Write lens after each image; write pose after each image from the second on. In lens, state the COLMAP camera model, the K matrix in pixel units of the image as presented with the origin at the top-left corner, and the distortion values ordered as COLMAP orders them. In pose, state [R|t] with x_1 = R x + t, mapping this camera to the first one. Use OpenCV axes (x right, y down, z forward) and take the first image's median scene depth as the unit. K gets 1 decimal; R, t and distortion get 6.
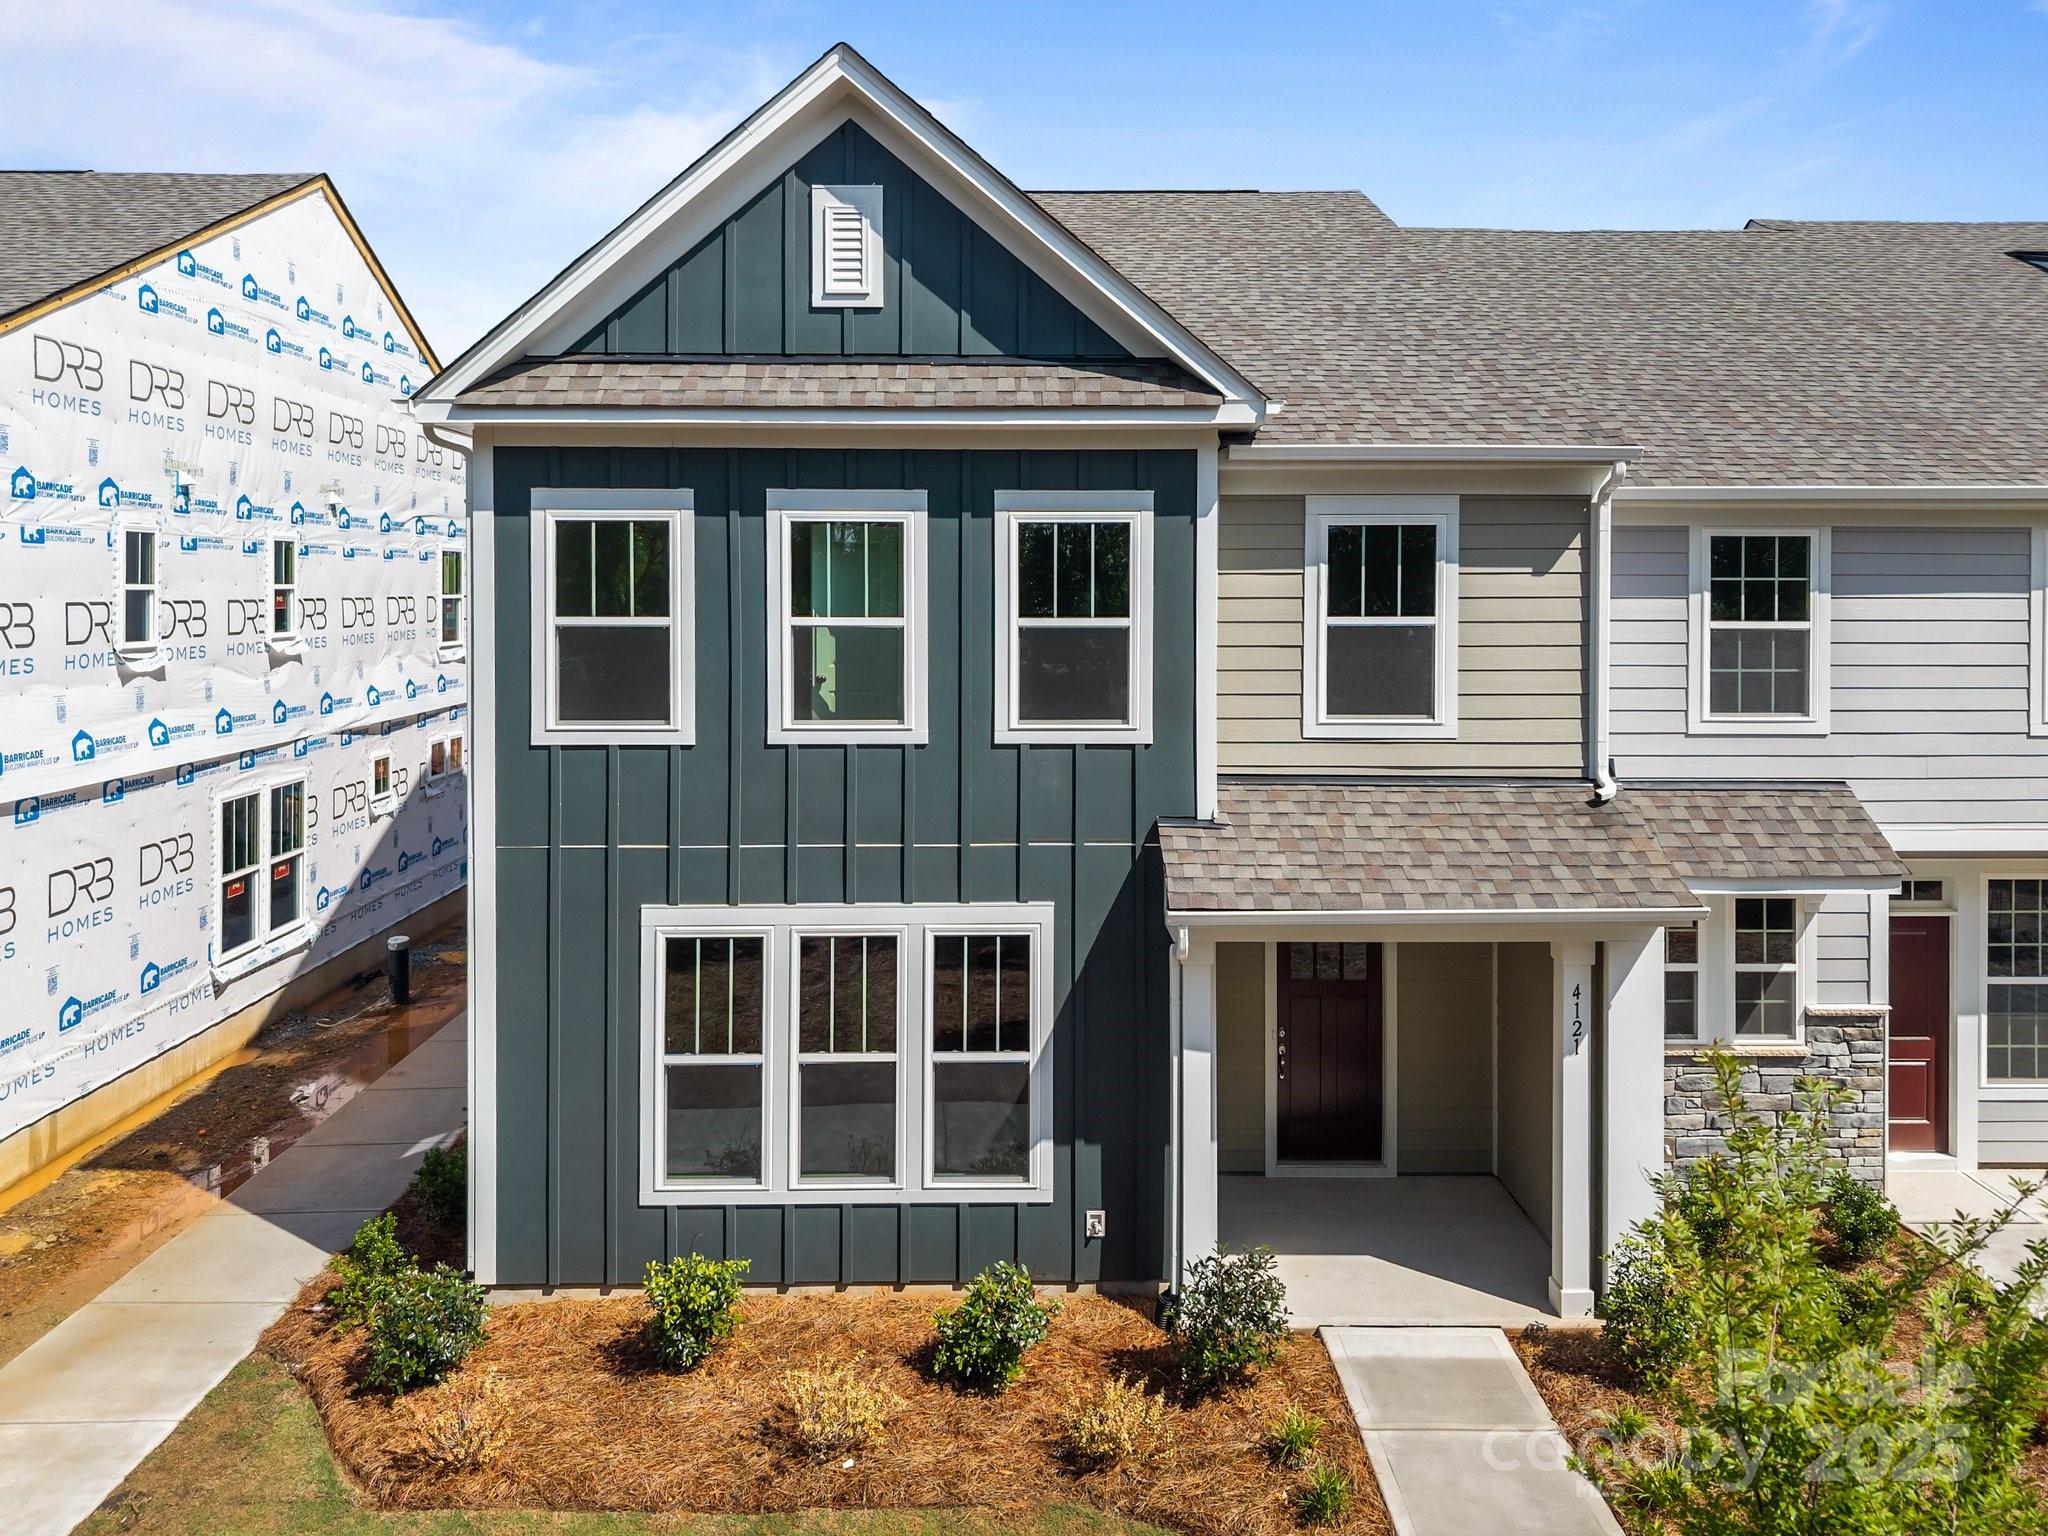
lens RADIAL K [[1427.1, 0, 1028.3], [0, 1427.1, 728.7], [0, 0, 1]] dist [0.021545, -0.028426]
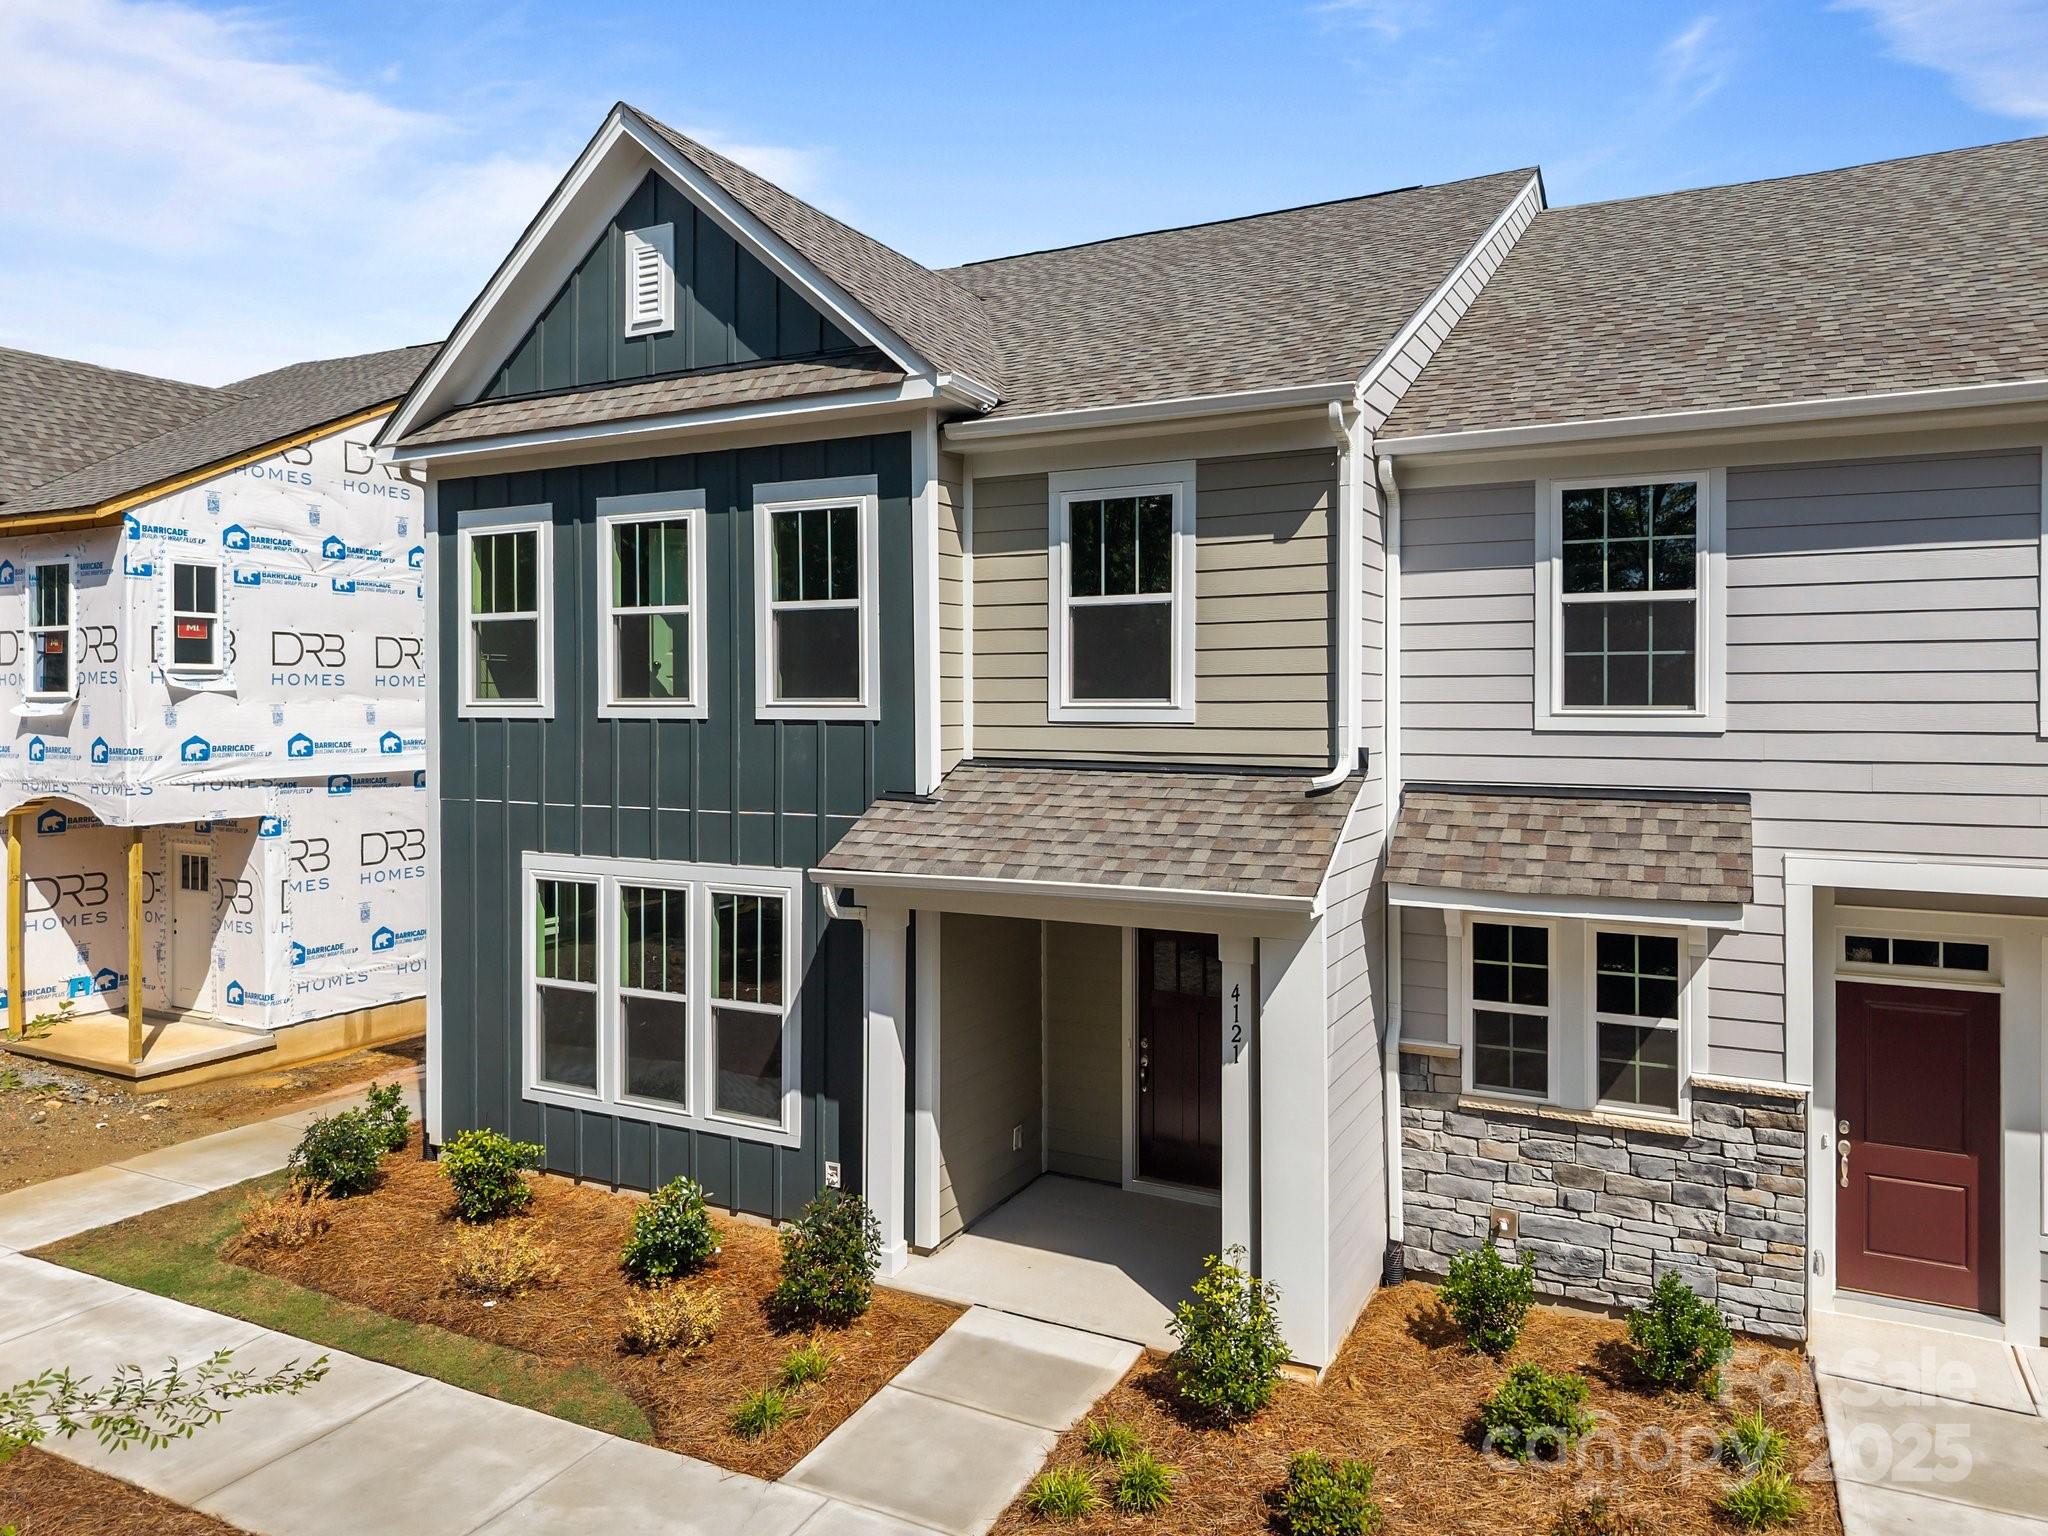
lens RADIAL K [[1360.6, 0, 1018.5], [0, 1360.6, 824.7], [0, 0, 1]] dist [0.008687, -0.001857]
pose [[0.884857, 0.041150, -0.464041, 0.634234], [-0.043759, 0.999029, 0.005149, 0.076208], [0.463802, 0.015750, 0.885799, 0.171129]]
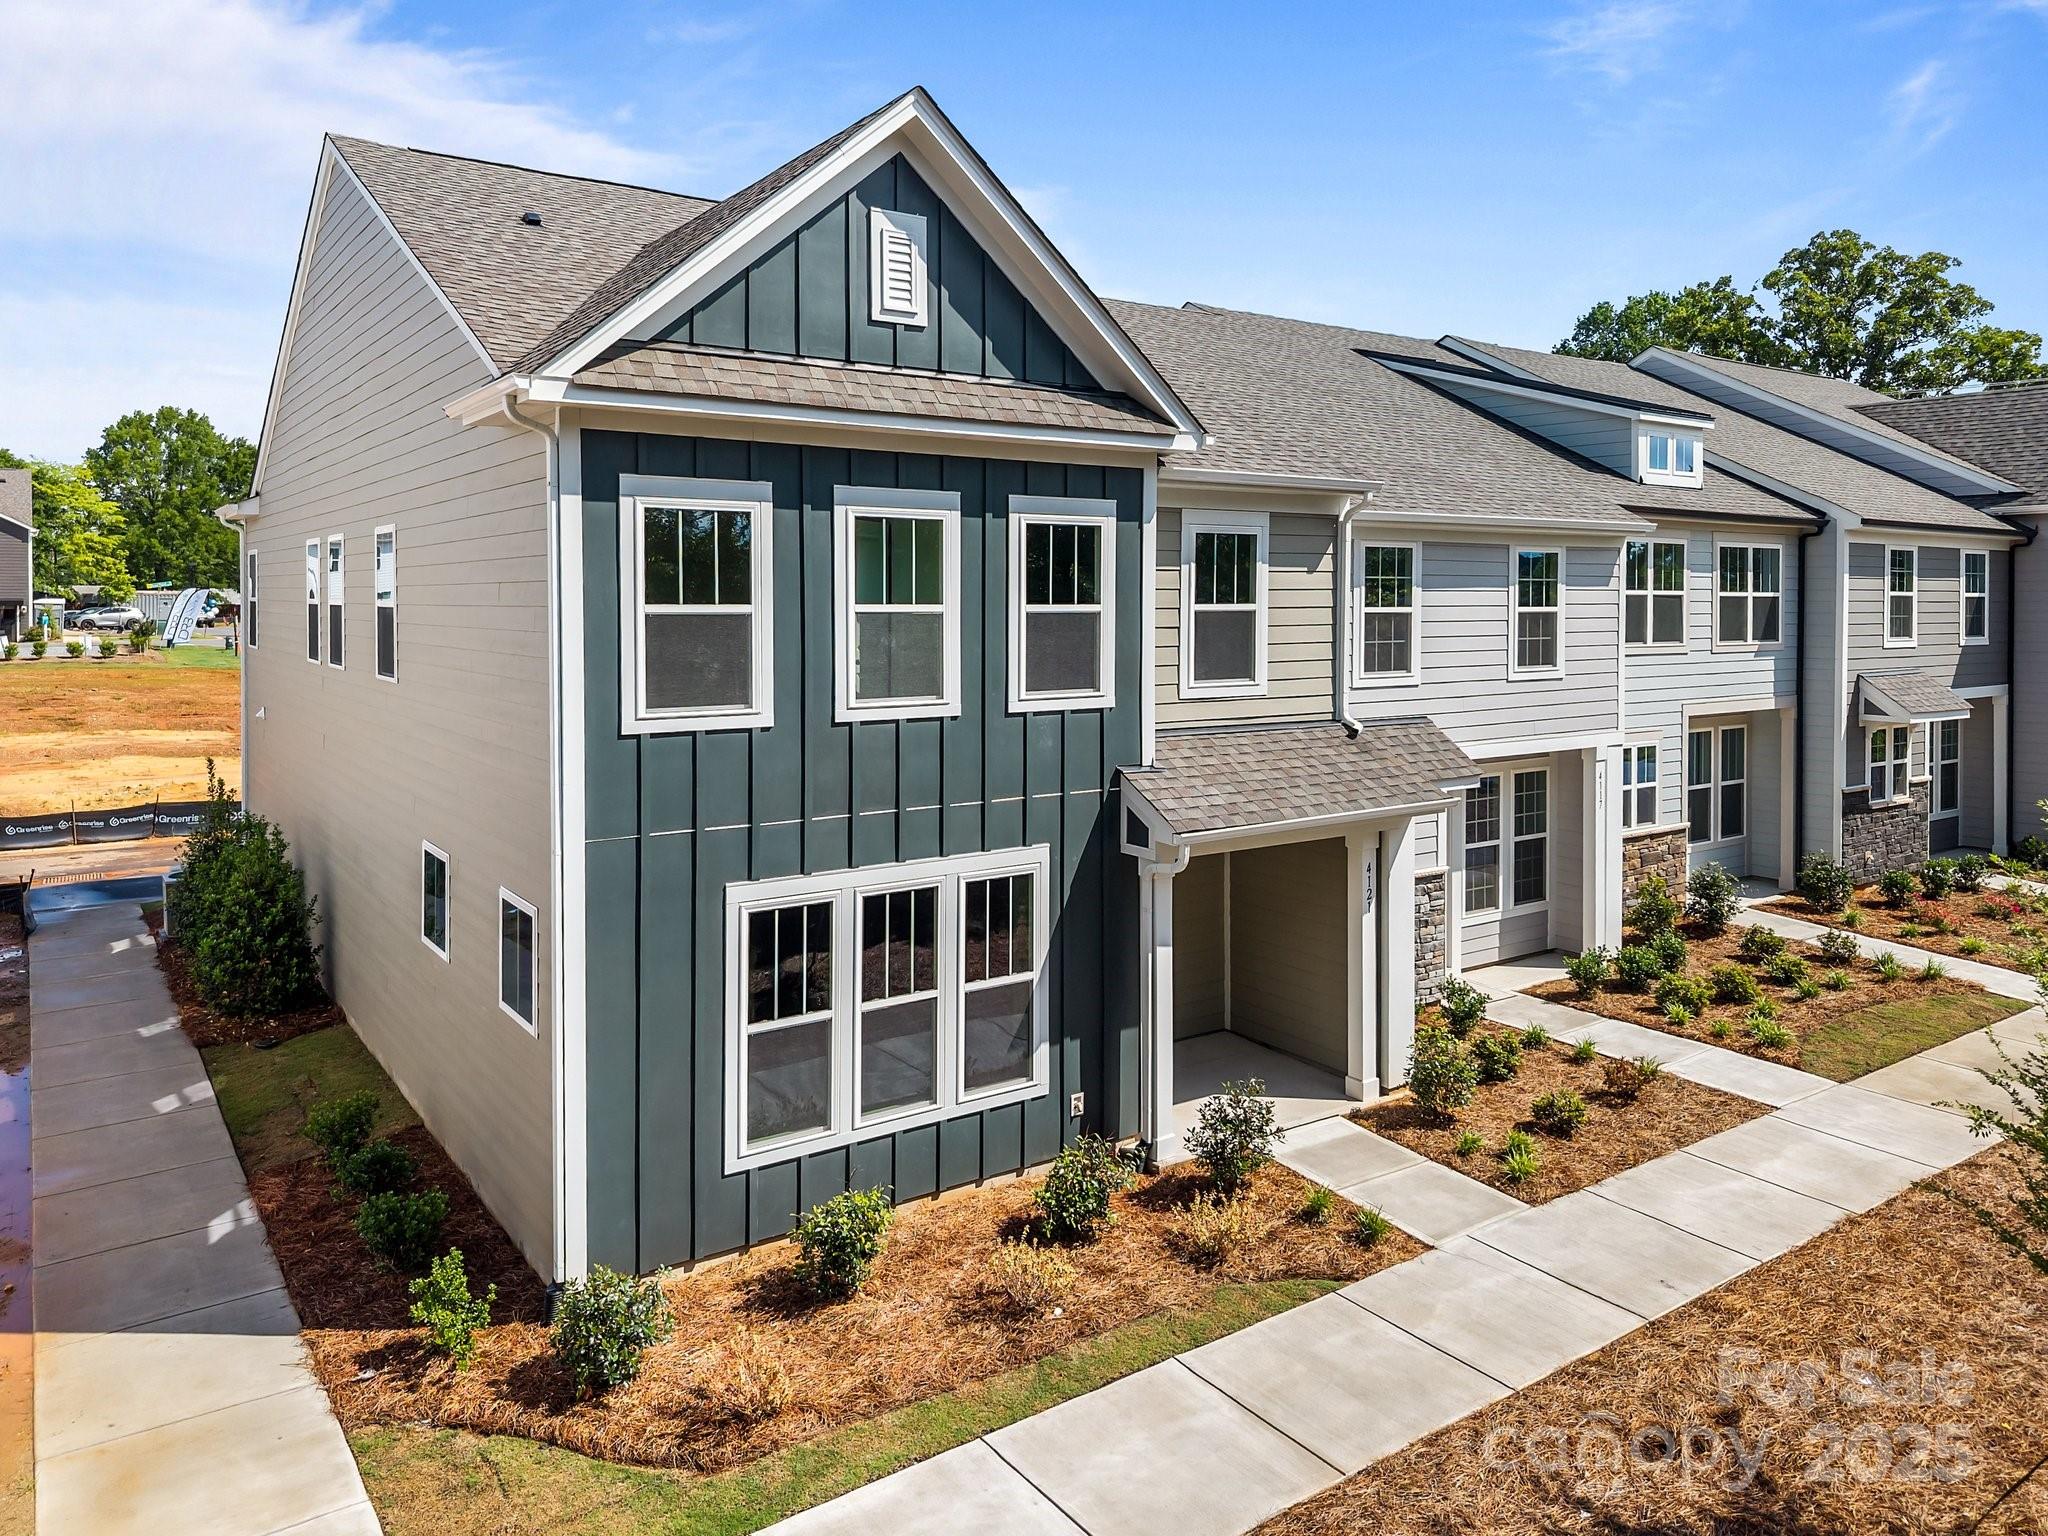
lens RADIAL K [[1430.1, 0, 1024.0], [0, 1430.1, 768.0], [0, 0, 1]] dist [0.010401, -0.005911]
pose [[0.824716, -0.066270, 0.561650, -0.668044], [0.049225, 0.997753, 0.045445, 0.003179], [-0.563400, -0.009832, 0.826126, 0.025053]]
